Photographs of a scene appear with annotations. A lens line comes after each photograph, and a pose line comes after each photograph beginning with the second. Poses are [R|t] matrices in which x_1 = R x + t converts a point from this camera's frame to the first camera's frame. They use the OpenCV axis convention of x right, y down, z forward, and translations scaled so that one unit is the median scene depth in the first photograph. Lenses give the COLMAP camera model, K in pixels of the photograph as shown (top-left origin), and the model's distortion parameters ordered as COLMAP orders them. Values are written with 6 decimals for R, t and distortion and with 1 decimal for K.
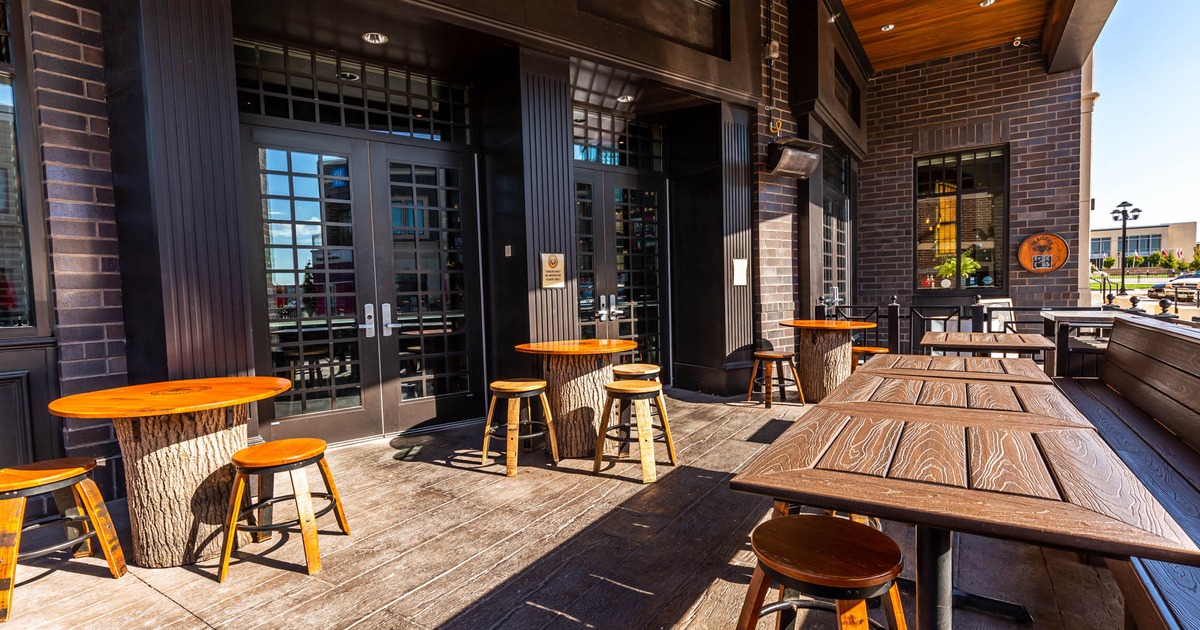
lens RADIAL K [[564.0, 0, 605.0], [0, 564.0, 317.4], [0, 0, 1]] dist [0.000733, 0.000092]
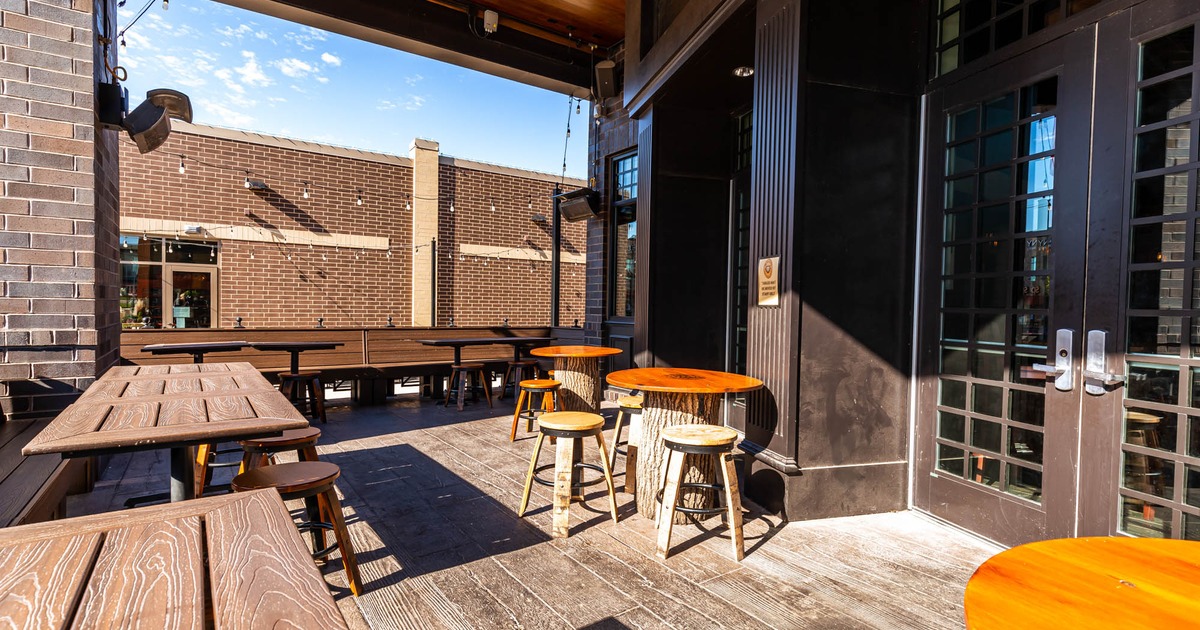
lens RADIAL K [[564.0, 0, 602.3], [0, 564.0, 318.5], [0, 0, 1]] dist [0.000733, 0.000092]
pose [[-0.373117, 0.026410, -0.927408, 0.502835], [-0.059432, 0.996861, 0.052298, -0.046806], [0.925879, 0.074631, -0.370377, 0.826917]]
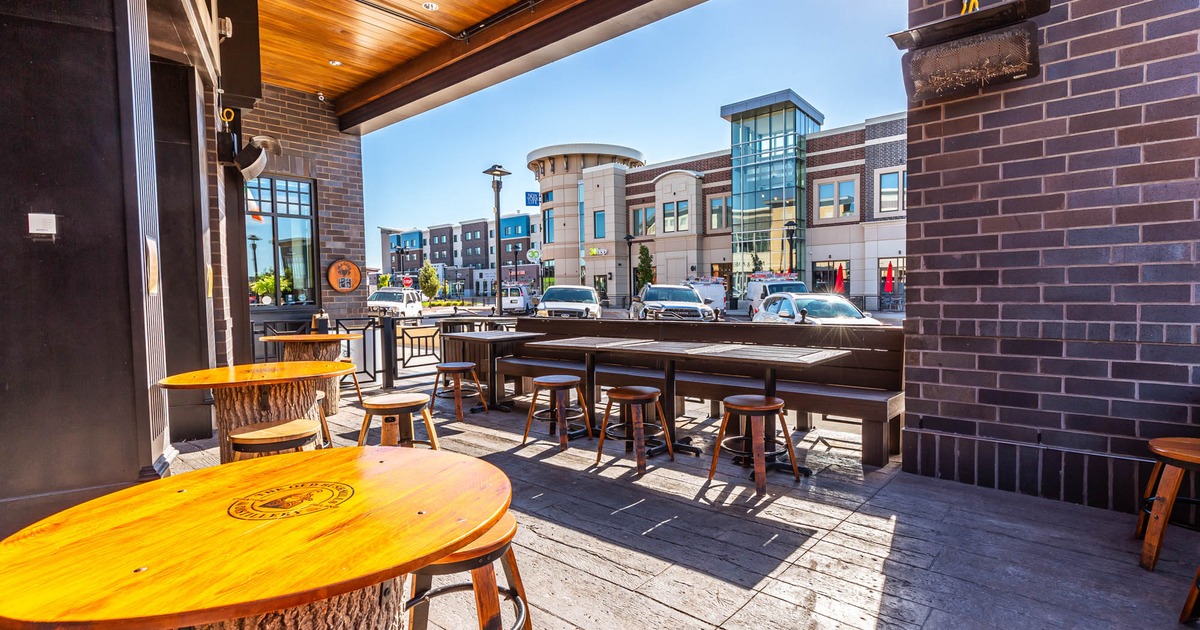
lens RADIAL K [[564.0, 0, 603.8], [0, 564.0, 318.2], [0, 0, 1]] dist [0.000733, 0.000092]
pose [[0.152110, -0.025340, 0.988039, -0.446704], [0.063435, 0.997860, 0.015826, -0.007009], [-0.986326, 0.060269, 0.153392, 0.323234]]
